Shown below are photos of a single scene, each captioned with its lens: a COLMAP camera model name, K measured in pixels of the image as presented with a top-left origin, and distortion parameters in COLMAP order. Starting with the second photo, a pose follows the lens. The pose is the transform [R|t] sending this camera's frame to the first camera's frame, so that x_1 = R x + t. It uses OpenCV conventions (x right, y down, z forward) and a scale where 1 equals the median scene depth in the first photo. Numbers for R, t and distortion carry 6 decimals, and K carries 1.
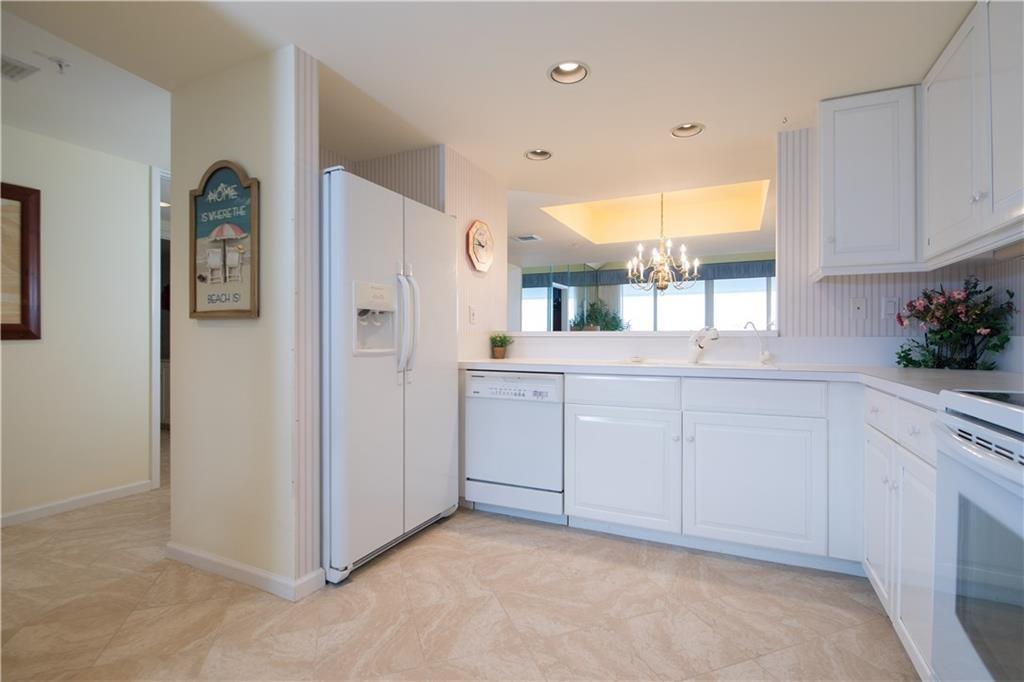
lens RADIAL K [[474.0, 0, 513.1], [0, 474.0, 338.4], [0, 0, 1]] dist [-0.005143, -0.000767]
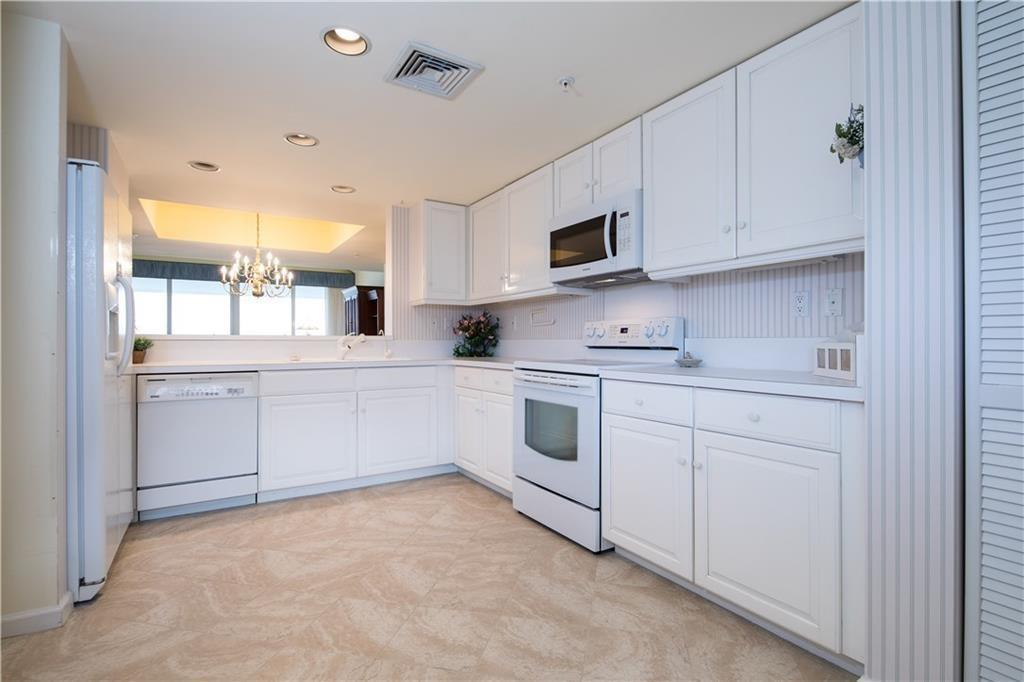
lens RADIAL K [[474.0, 0, 514.9], [0, 474.0, 340.5], [0, 0, 1]] dist [-0.005143, -0.000767]
pose [[0.555158, -0.000773, 0.831744, -0.583274], [0.003677, 0.999992, -0.001525, 0.001878], [-0.831736, 0.003905, 0.555157, -0.199370]]
